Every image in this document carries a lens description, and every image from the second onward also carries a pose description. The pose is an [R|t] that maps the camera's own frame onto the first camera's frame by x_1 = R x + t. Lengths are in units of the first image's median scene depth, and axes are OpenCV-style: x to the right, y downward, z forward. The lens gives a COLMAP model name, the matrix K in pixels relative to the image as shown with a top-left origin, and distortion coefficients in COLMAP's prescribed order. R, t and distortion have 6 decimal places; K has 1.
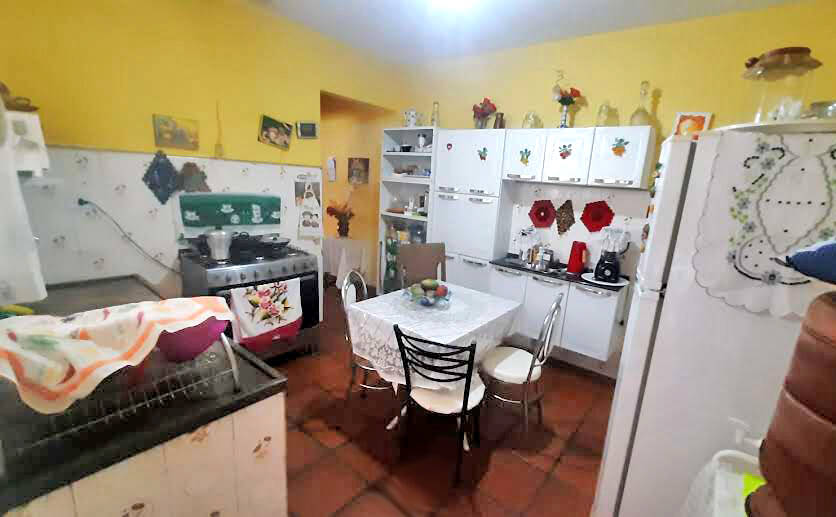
lens RADIAL K [[367.1, 0, 419.8], [0, 367.1, 261.8], [0, 0, 1]] dist [-0.001187, -0.000136]
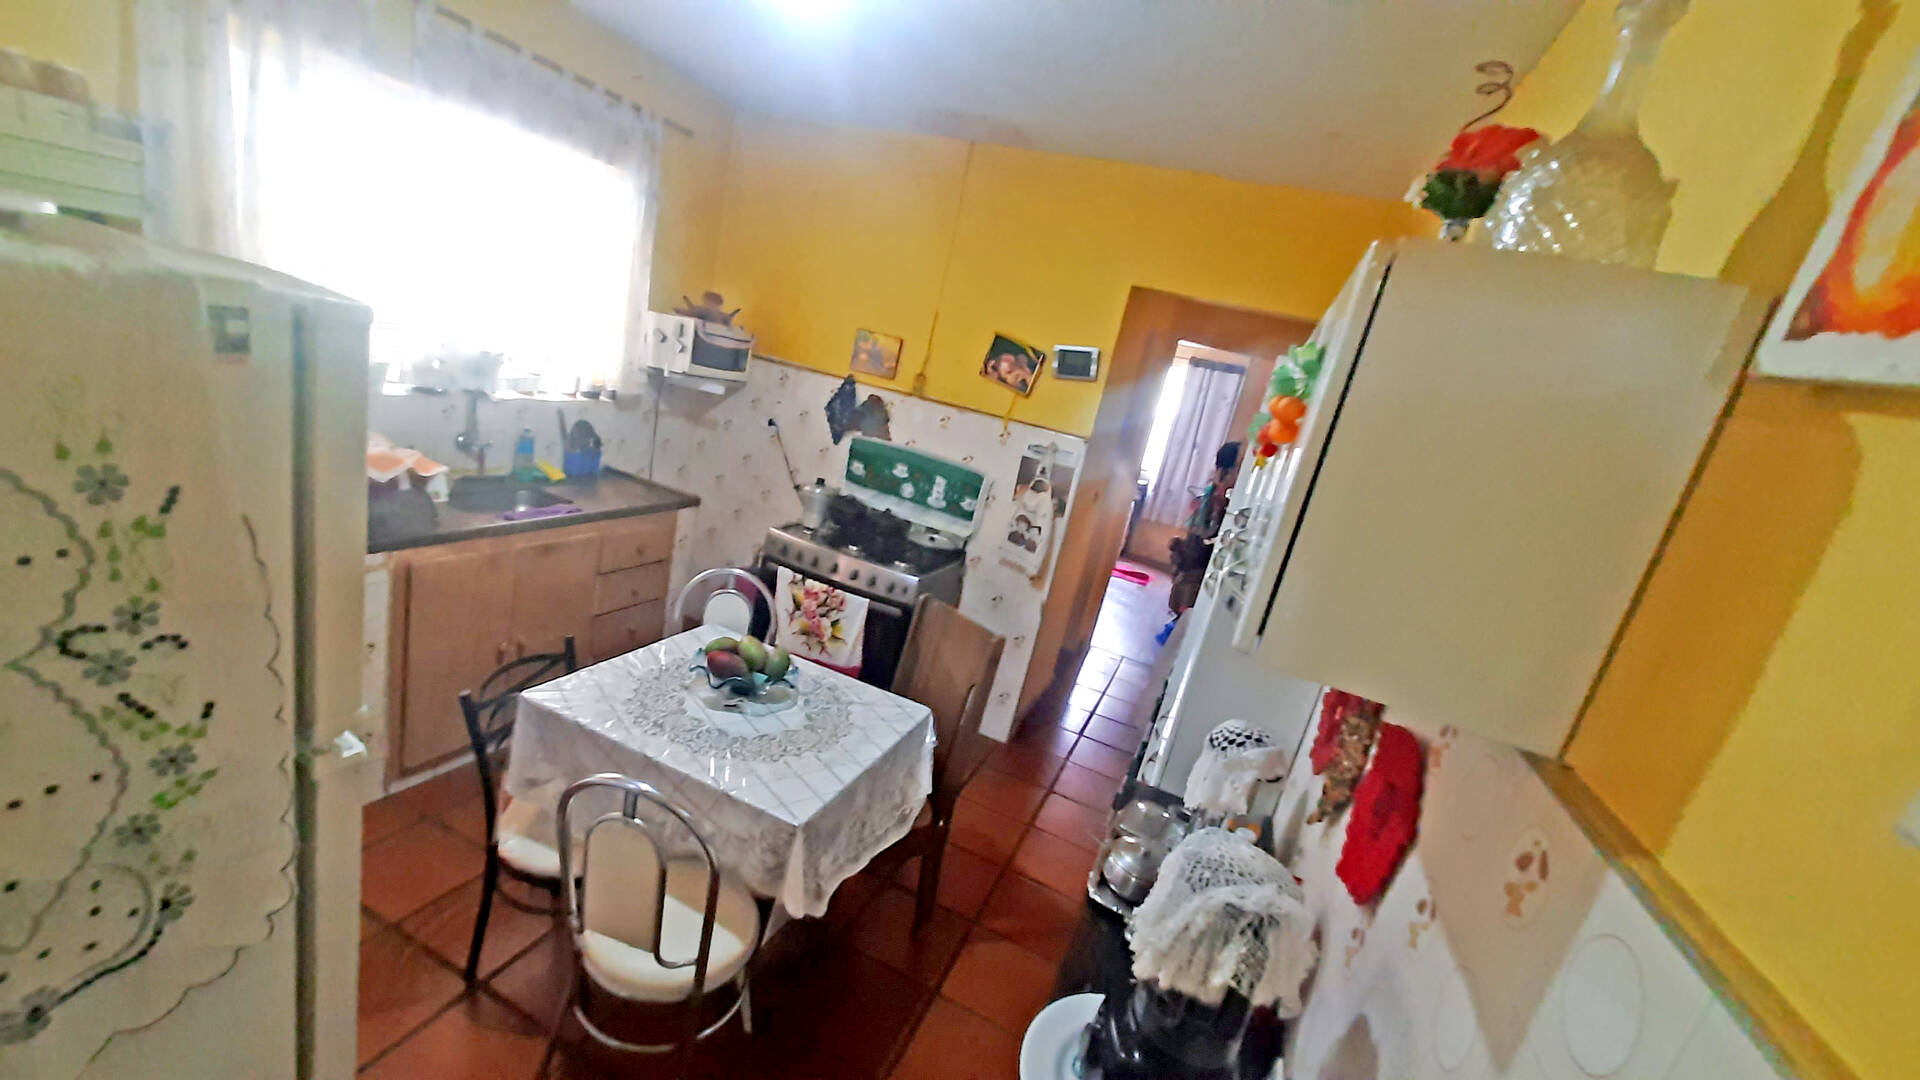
lens RADIAL K [[738.1, 0, 960.4], [0, 738.1, 546.1], [0, 0, 1]] dist [0.000673, 0.000005]
pose [[0.306835, 0.234941, -0.922310, 0.752630], [-0.392063, 0.914216, 0.102448, -0.206197], [0.867260, 0.330169, 0.372625, 0.683145]]
